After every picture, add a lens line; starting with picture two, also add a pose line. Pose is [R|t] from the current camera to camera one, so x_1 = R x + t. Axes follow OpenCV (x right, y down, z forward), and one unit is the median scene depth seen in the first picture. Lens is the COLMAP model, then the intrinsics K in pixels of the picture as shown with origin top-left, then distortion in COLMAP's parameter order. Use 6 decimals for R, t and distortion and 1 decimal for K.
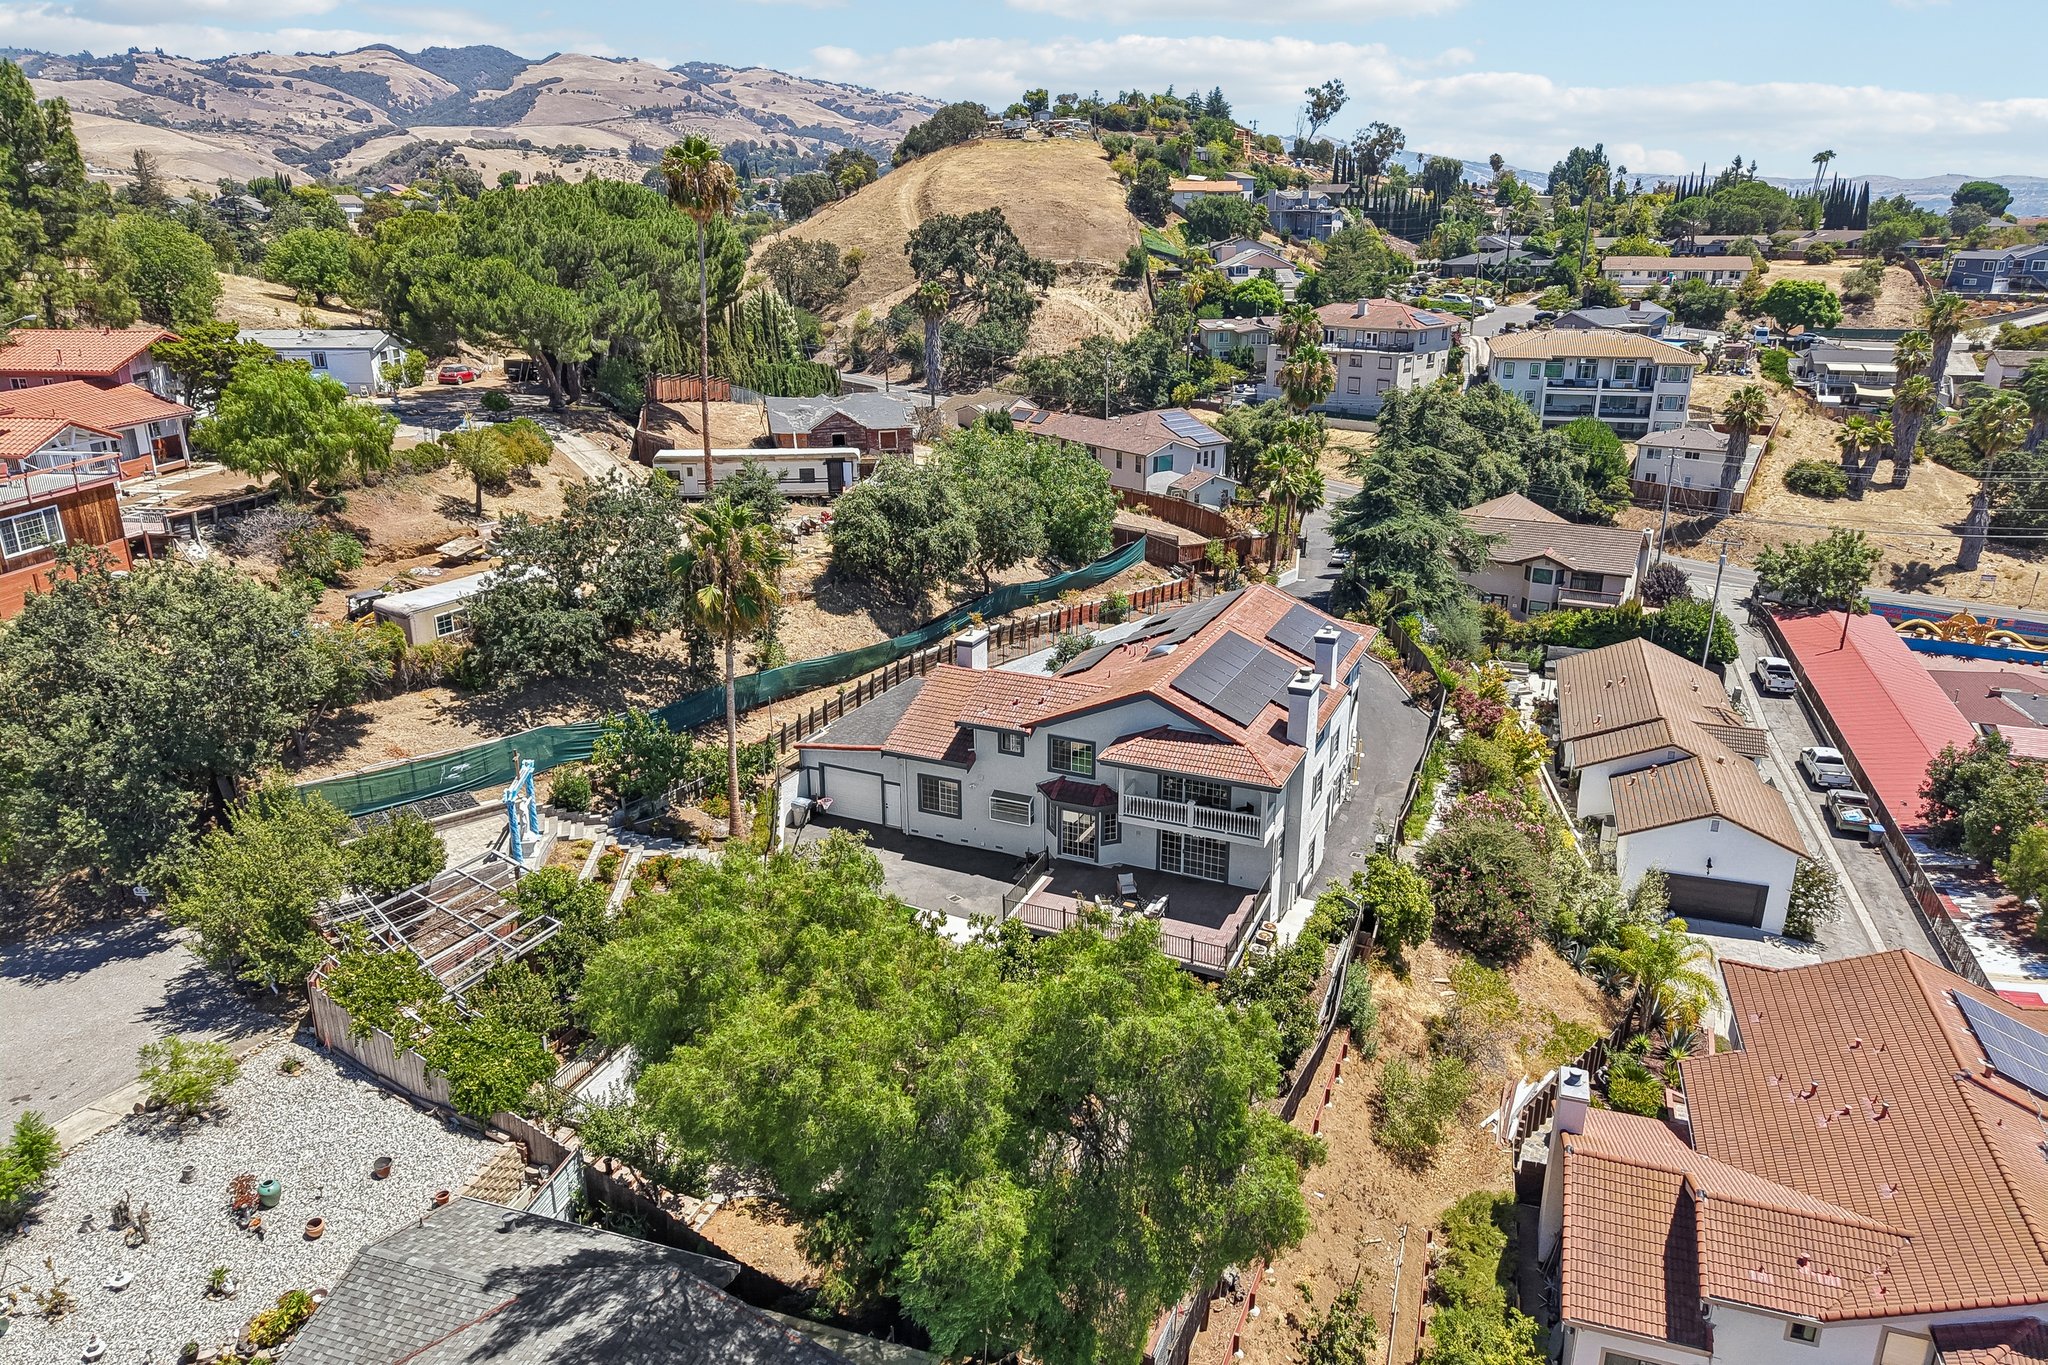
lens RADIAL K [[1380.0, 0, 1026.0], [0, 1380.0, 676.3], [0, 0, 1]] dist [0.011691, -0.008624]
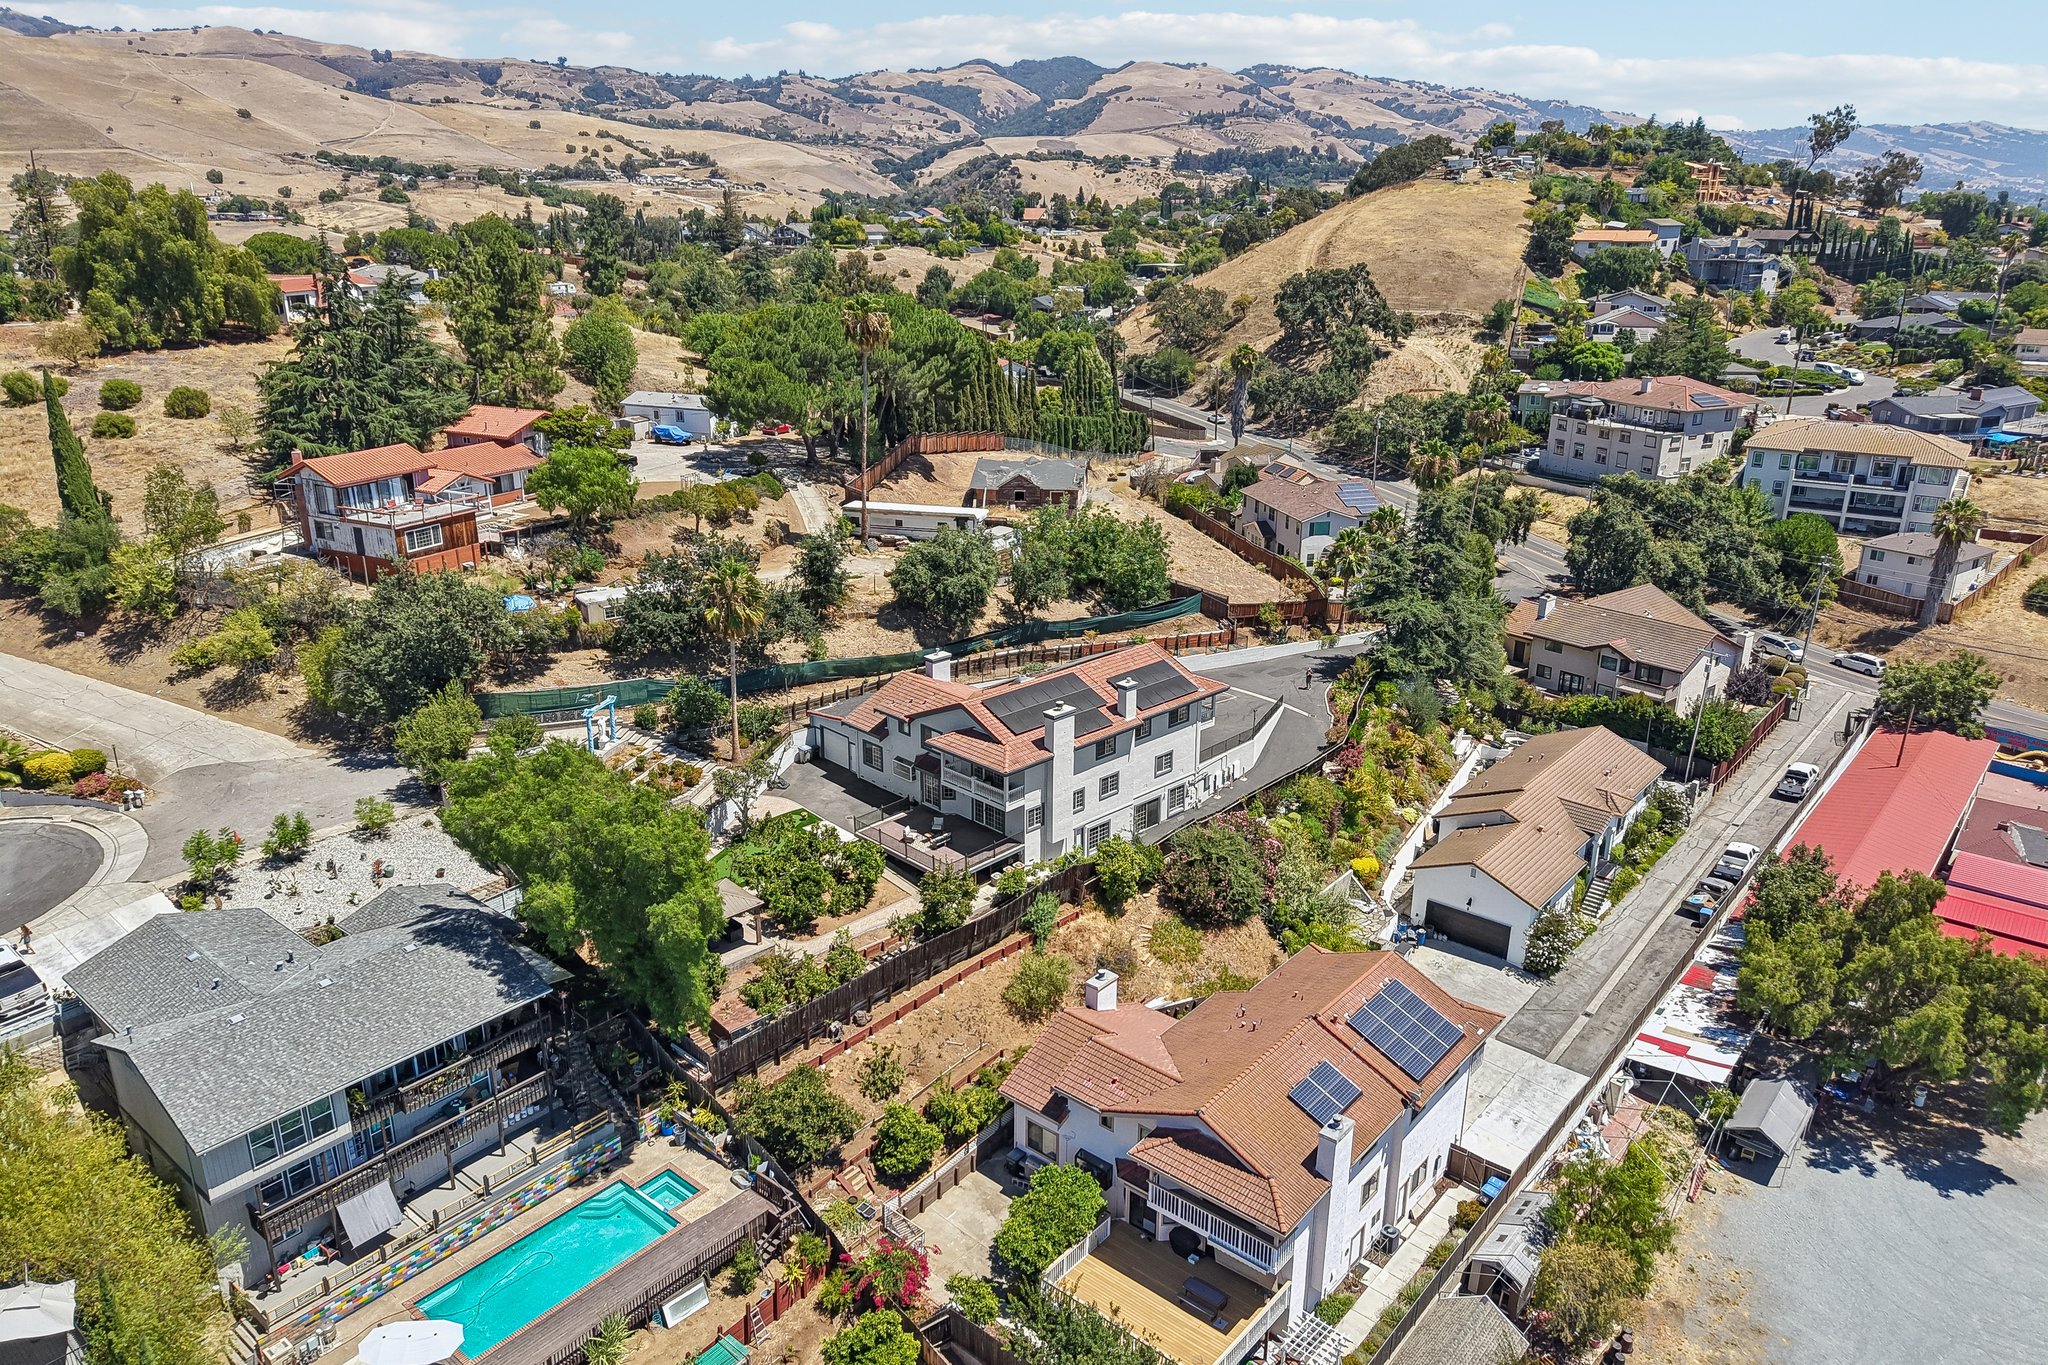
lens RADIAL K [[1377.1, 0, 1023.8], [0, 1377.1, 676.6], [0, 0, 1]] dist [0.020838, -0.021872]
pose [[0.929003, 0.123077, -0.349006, 0.223463], [-0.122202, 0.992200, 0.024616, -0.021509], [0.349313, 0.019781, 0.936797, -0.141265]]
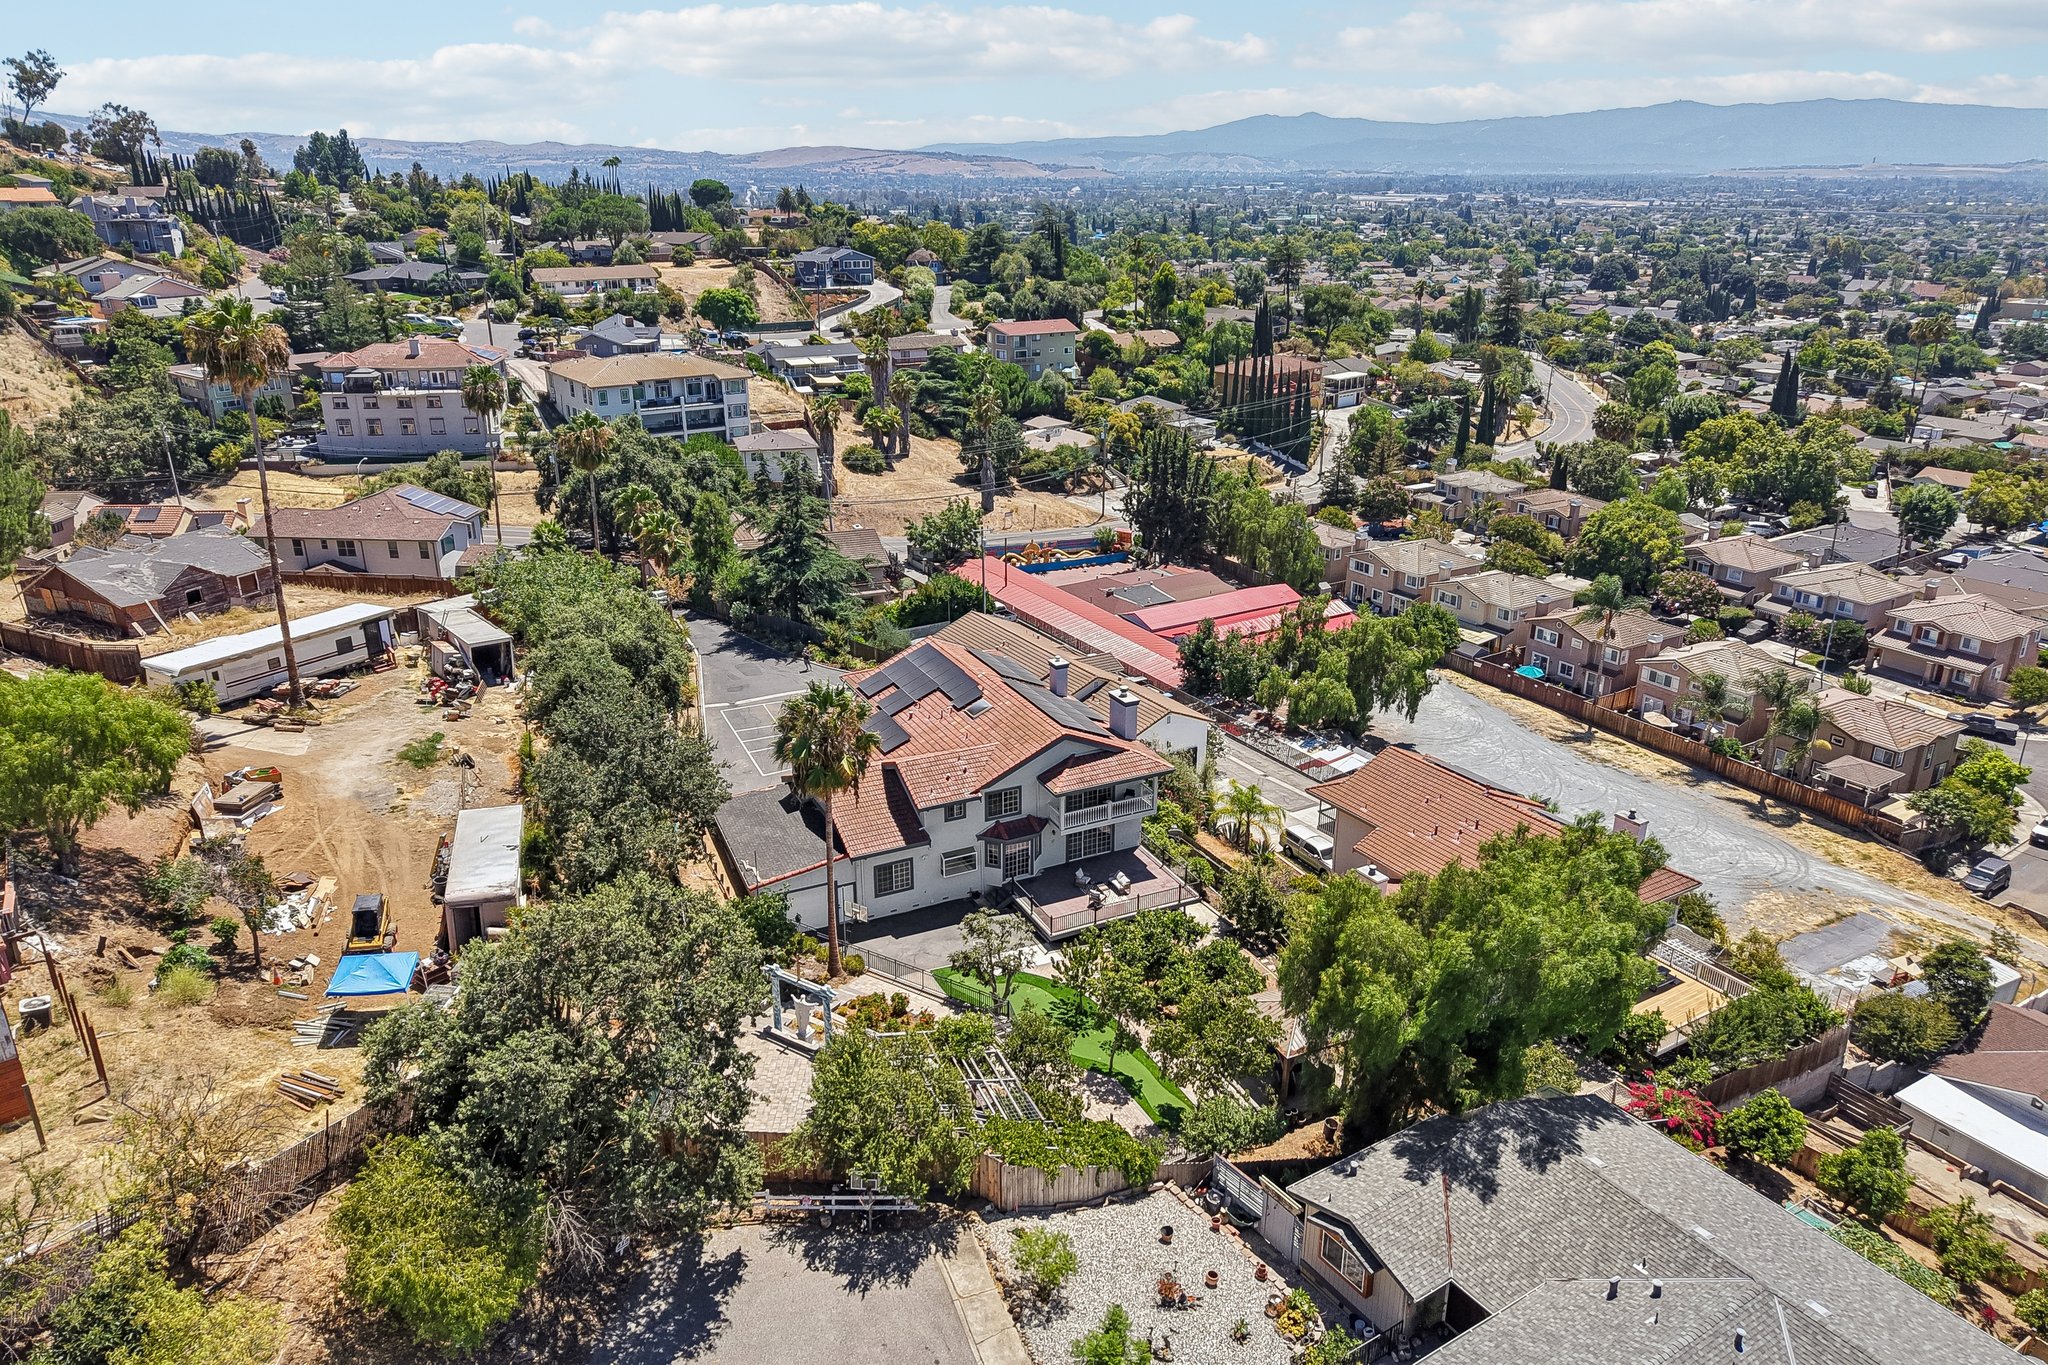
lens RADIAL K [[1380.0, 0, 1026.0], [0, 1380.0, 676.3], [0, 0, 1]] dist [0.011691, -0.008624]
pose [[0.638946, -0.259537, 0.724147, -0.286505], [0.240908, 0.961523, 0.132050, -0.074245], [-0.730556, 0.090080, 0.676885, 0.036929]]
